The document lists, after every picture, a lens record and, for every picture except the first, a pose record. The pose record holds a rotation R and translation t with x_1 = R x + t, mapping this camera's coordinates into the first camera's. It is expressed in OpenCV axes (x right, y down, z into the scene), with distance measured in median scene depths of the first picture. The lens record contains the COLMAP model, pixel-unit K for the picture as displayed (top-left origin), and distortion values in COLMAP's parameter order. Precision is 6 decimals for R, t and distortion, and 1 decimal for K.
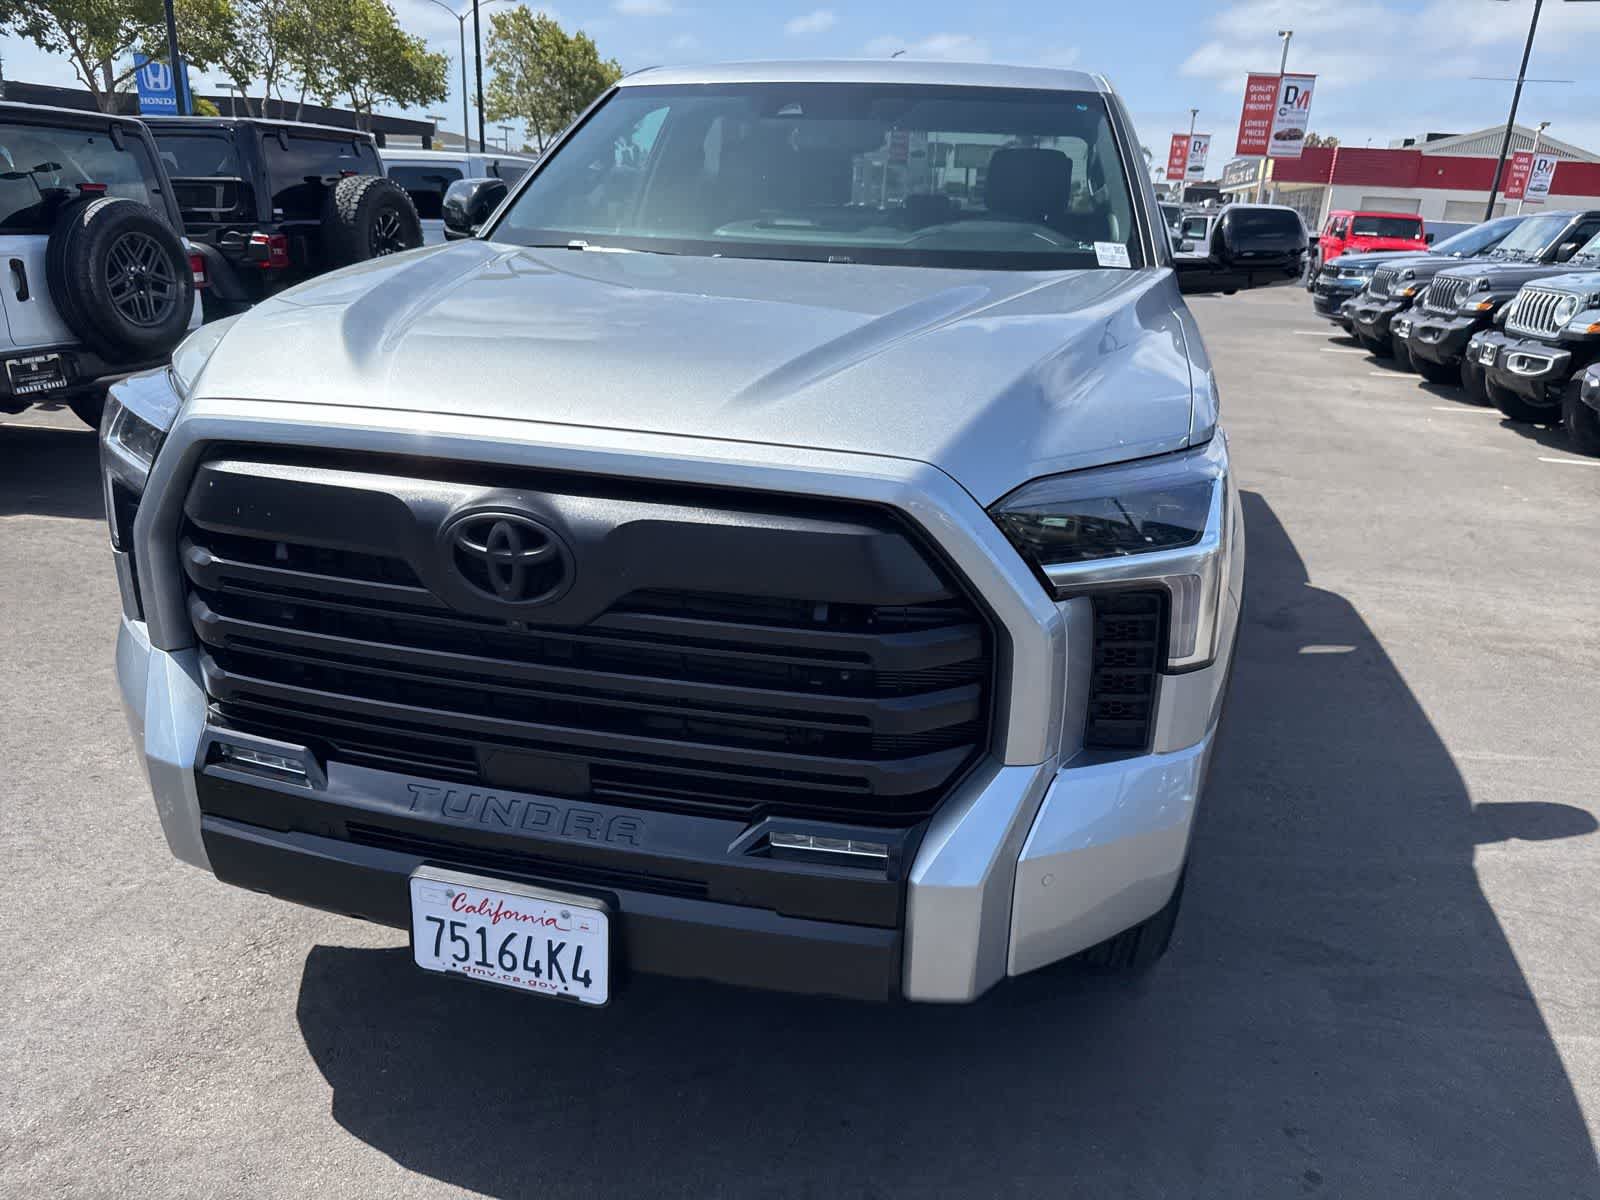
lens RADIAL K [[1128.2, 0, 804.1], [0, 1128.2, 613.2], [0, 0, 1]] dist [0.015280, -0.019229]
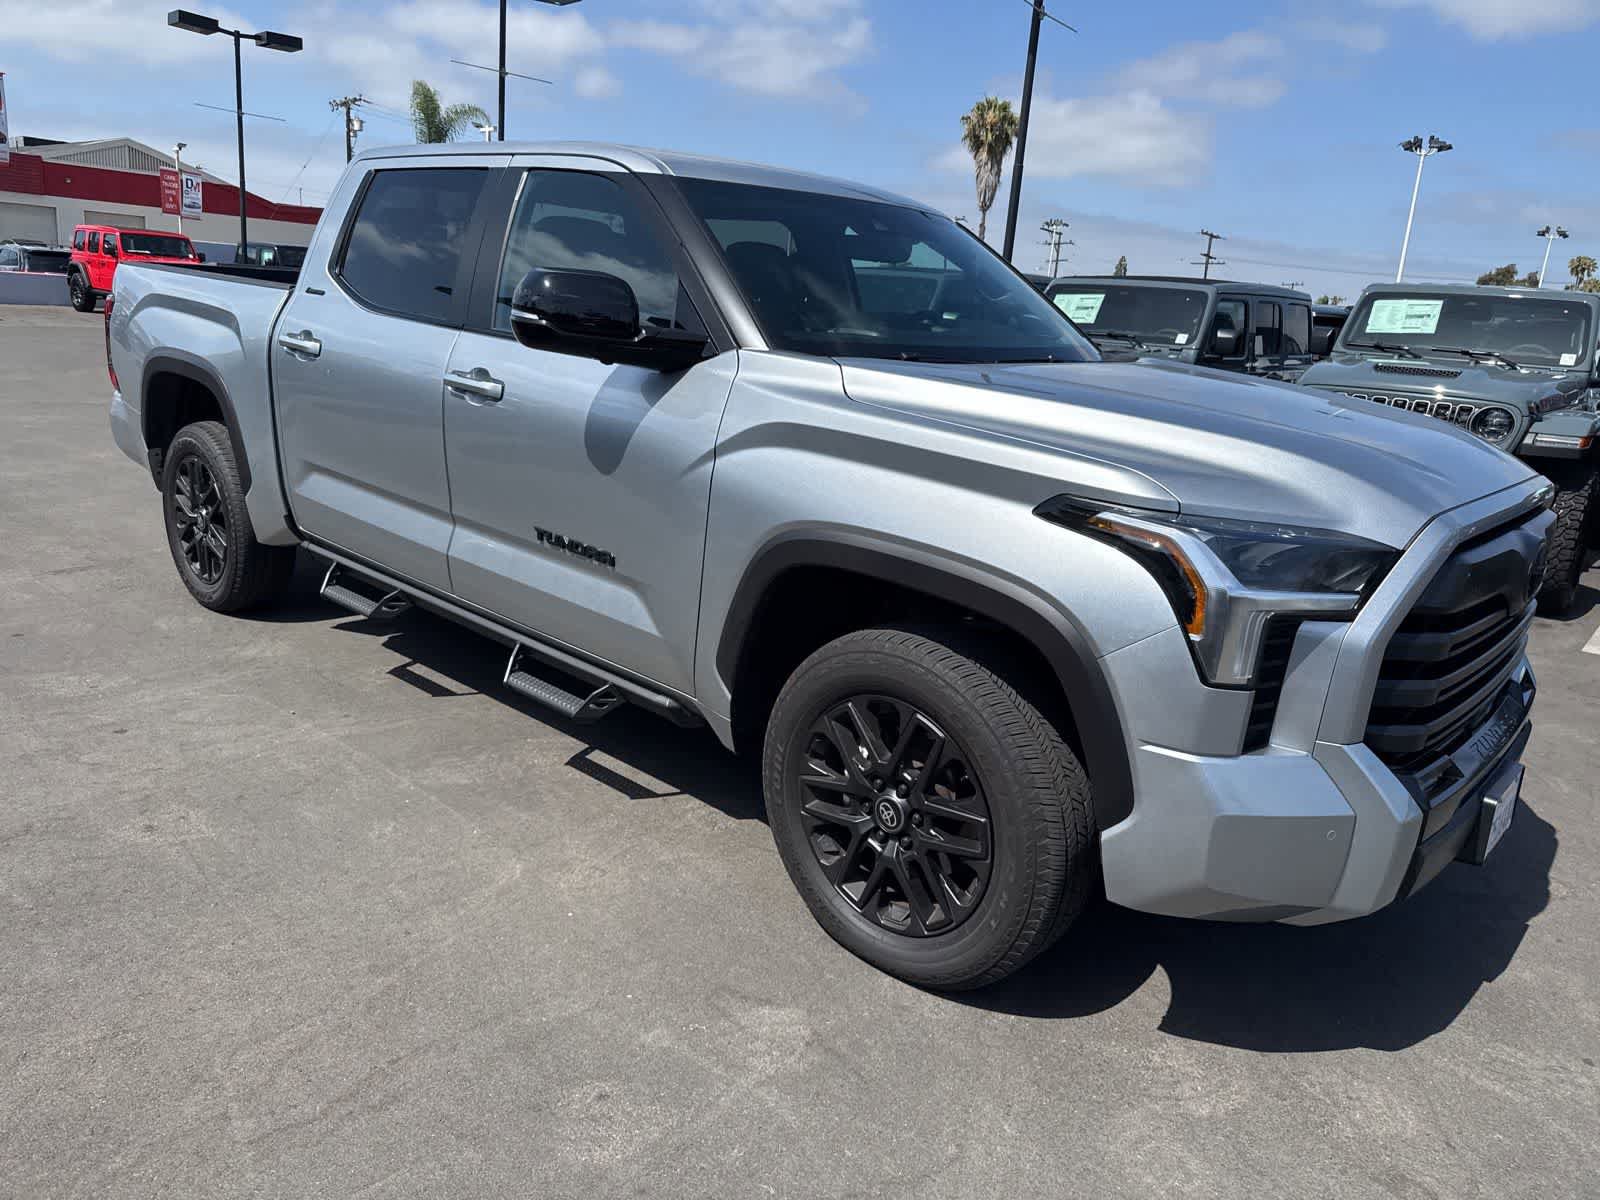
lens RADIAL K [[1128.2, 0, 804.3], [0, 1128.2, 598.2], [0, 0, 1]] dist [0.028266, -0.034062]
pose [[0.472302, -0.231585, 0.850470, -1.788921], [0.247385, 0.960914, 0.124276, -0.393755], [-0.846009, 0.151698, 0.511132, 0.863895]]
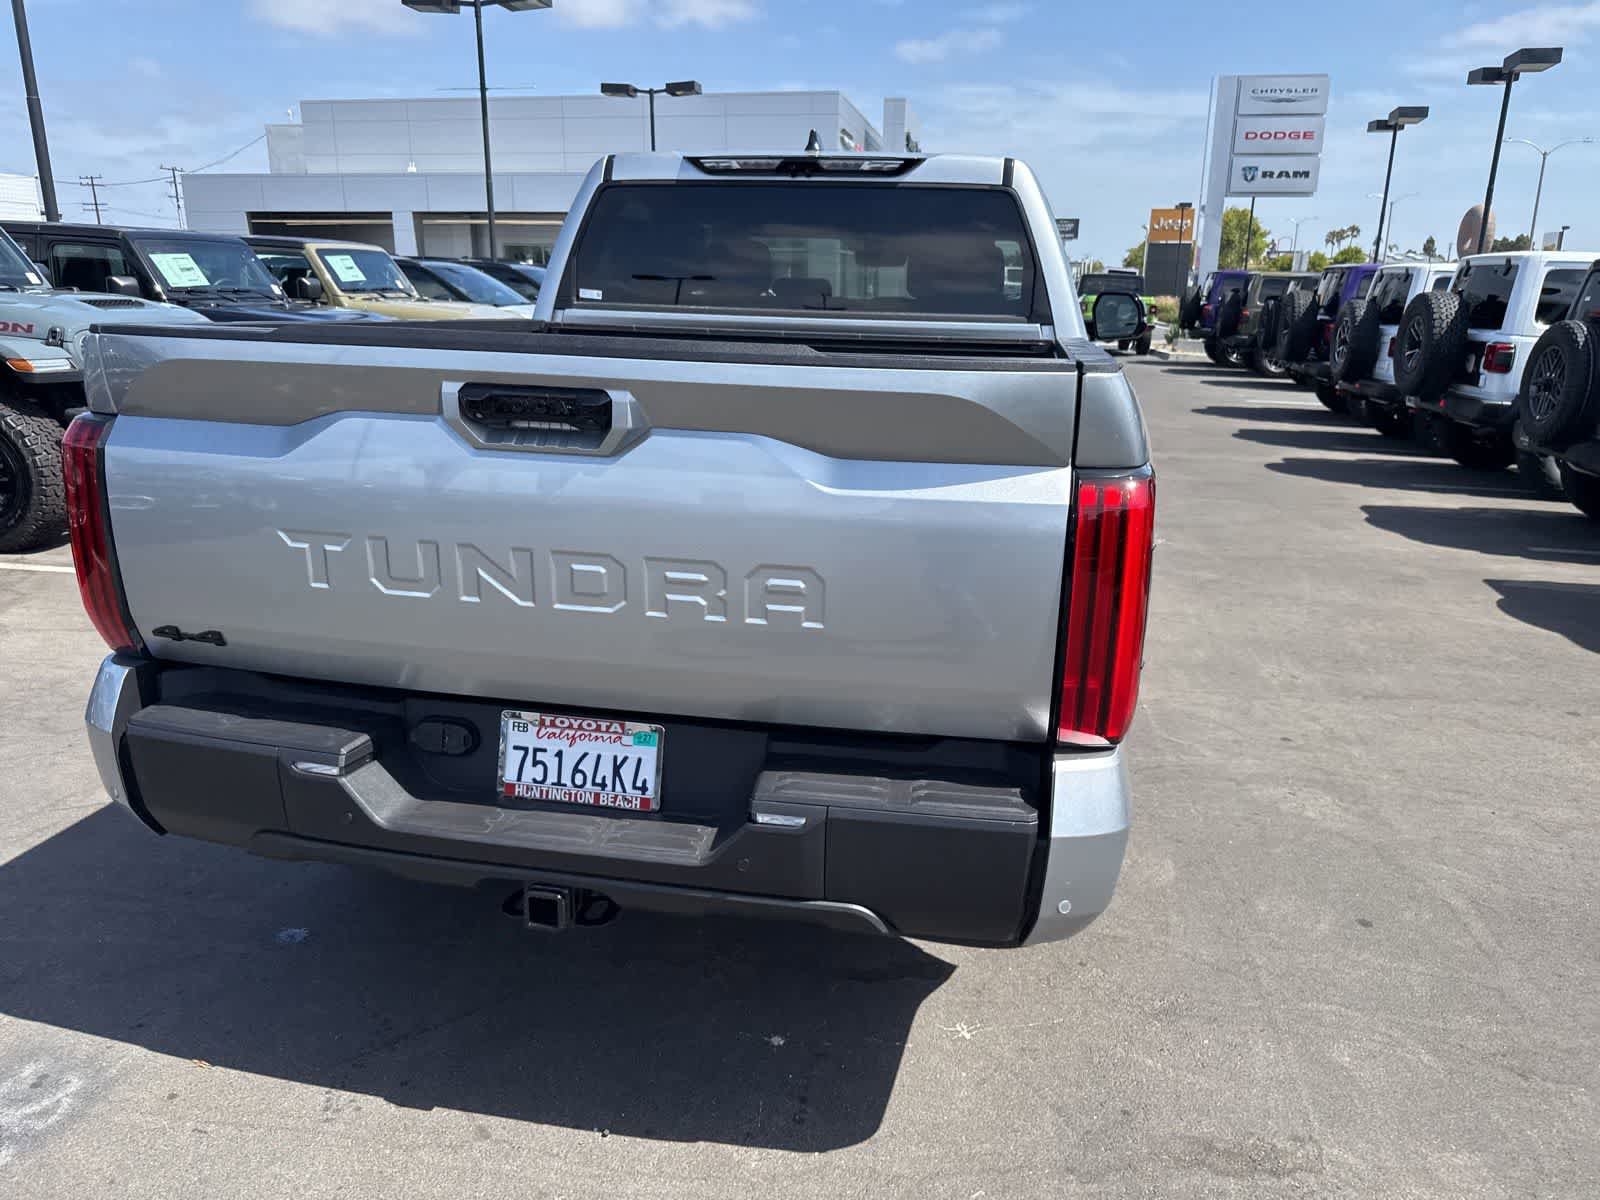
lens RADIAL K [[1128.2, 0, 804.1], [0, 1128.2, 613.2], [0, 0, 1]] dist [0.015280, -0.019229]
pose [[-0.997376, -0.048868, -0.053405, 0.367190], [-0.070931, 0.807083, 0.586162, -1.658344], [0.014458, 0.588412, -0.808432, 4.583350]]
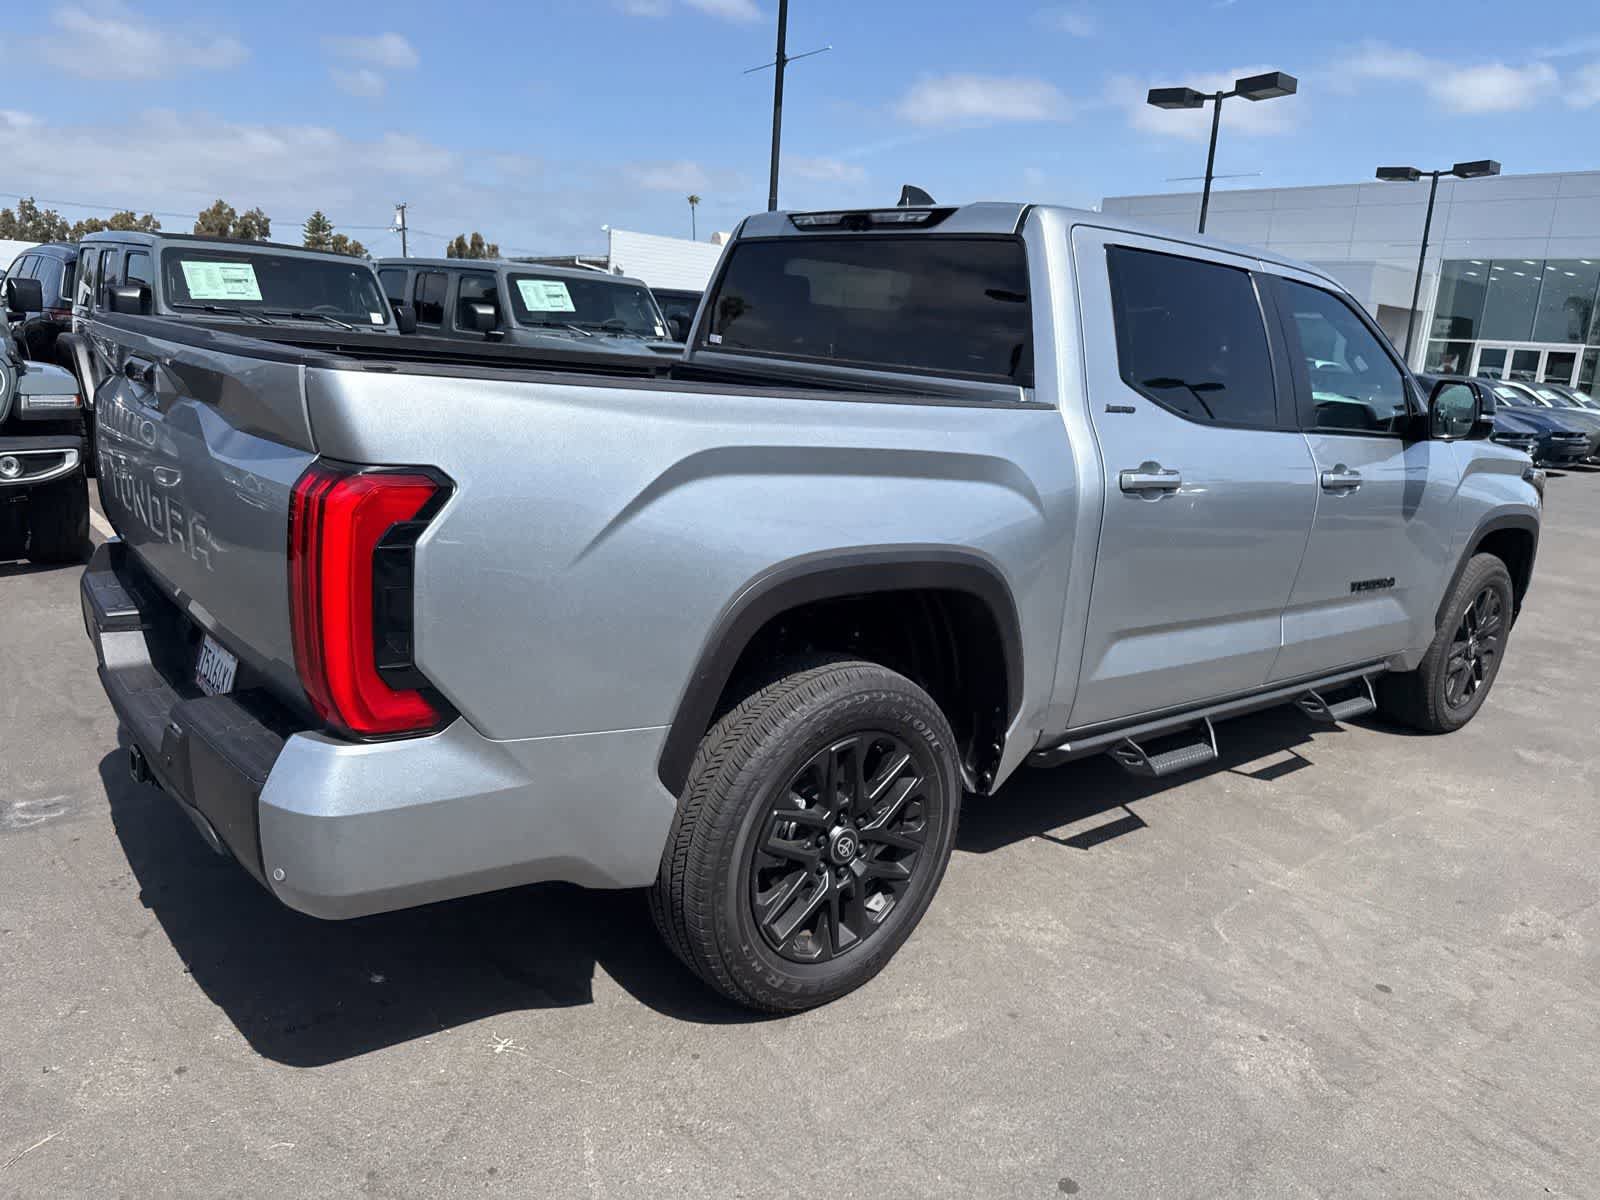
lens RADIAL K [[1128.2, 0, 804.3], [0, 1128.2, 598.2], [0, 0, 1]] dist [0.028266, -0.034062]
pose [[-0.799501, -0.231401, 0.554303, -0.818523], [0.101511, 0.857491, 0.504385, -1.579755], [-0.592026, 0.459524, -0.662075, 4.228994]]
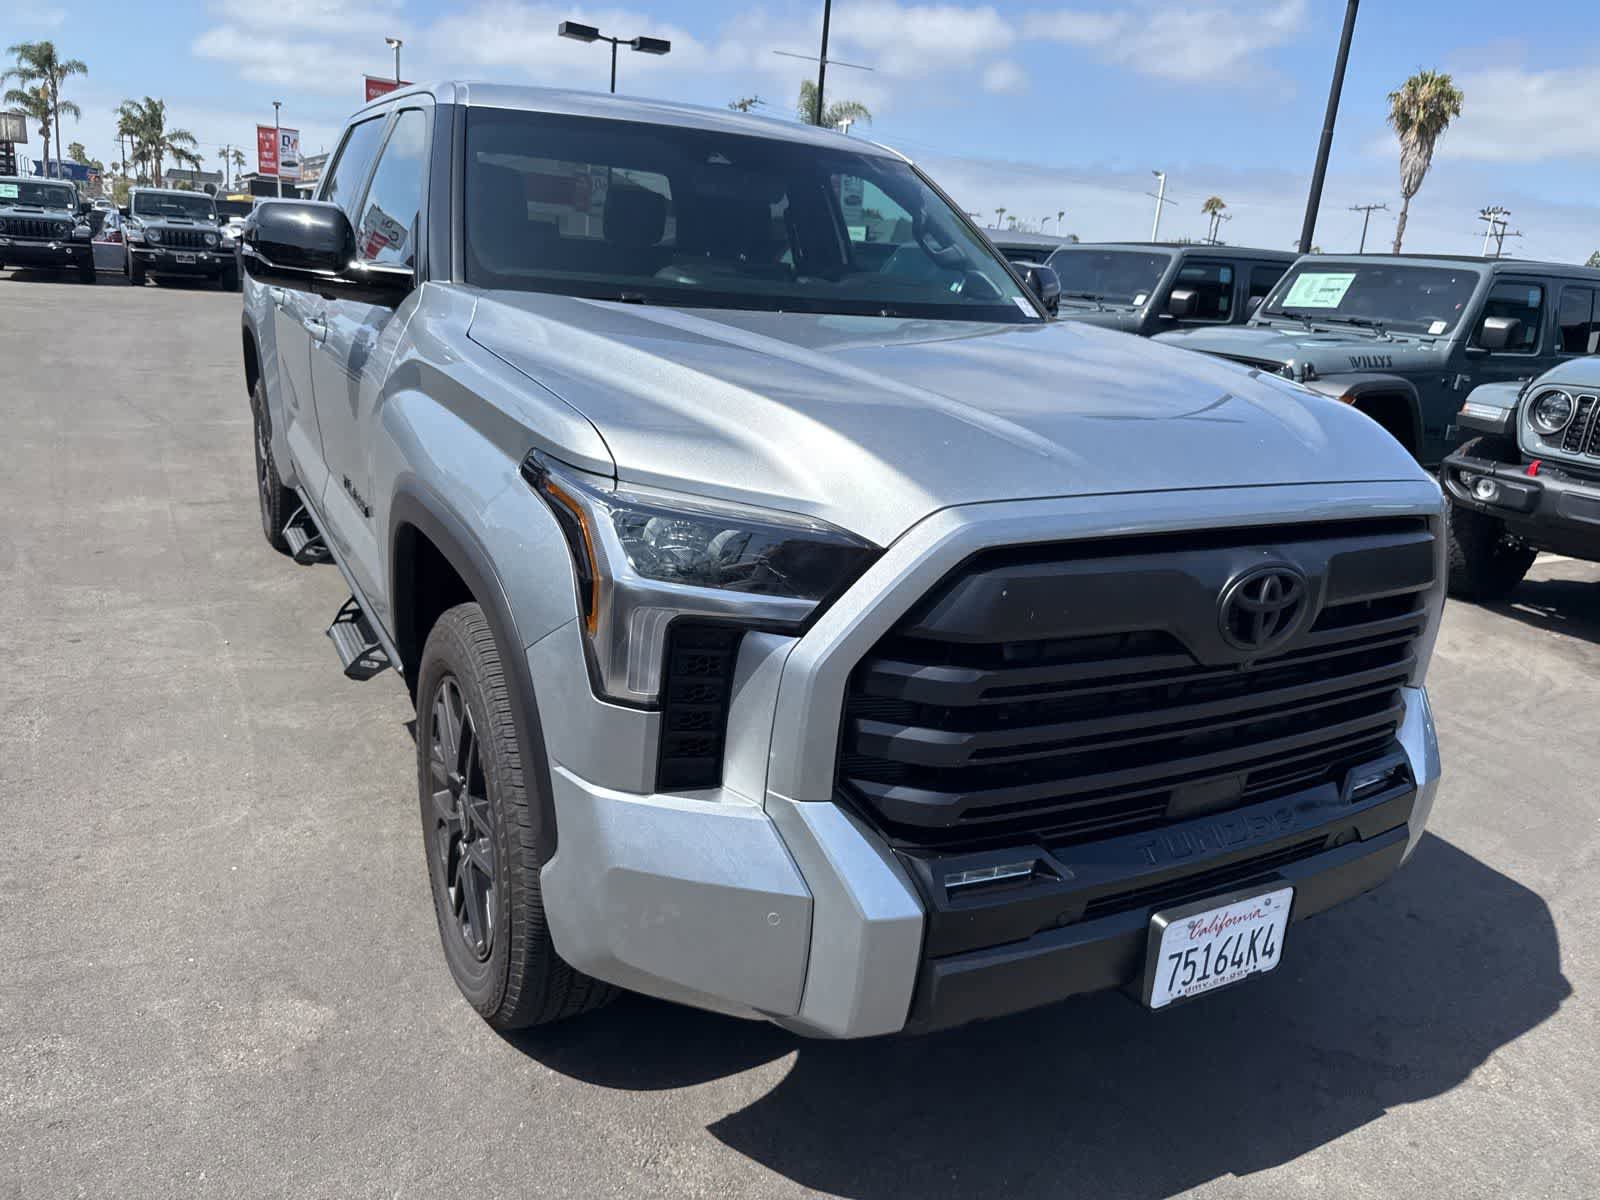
lens RADIAL K [[1140.5, 0, 800.0], [0, 1140.5, 600.0], [0, 0, 1]] dist [-0.004392, -0.001349]
pose [[0.733233, -0.175596, 0.656914, -1.117766], [0.181845, 0.981532, 0.059397, -0.171324], [-0.655212, 0.075905, 0.751622, 0.354887]]
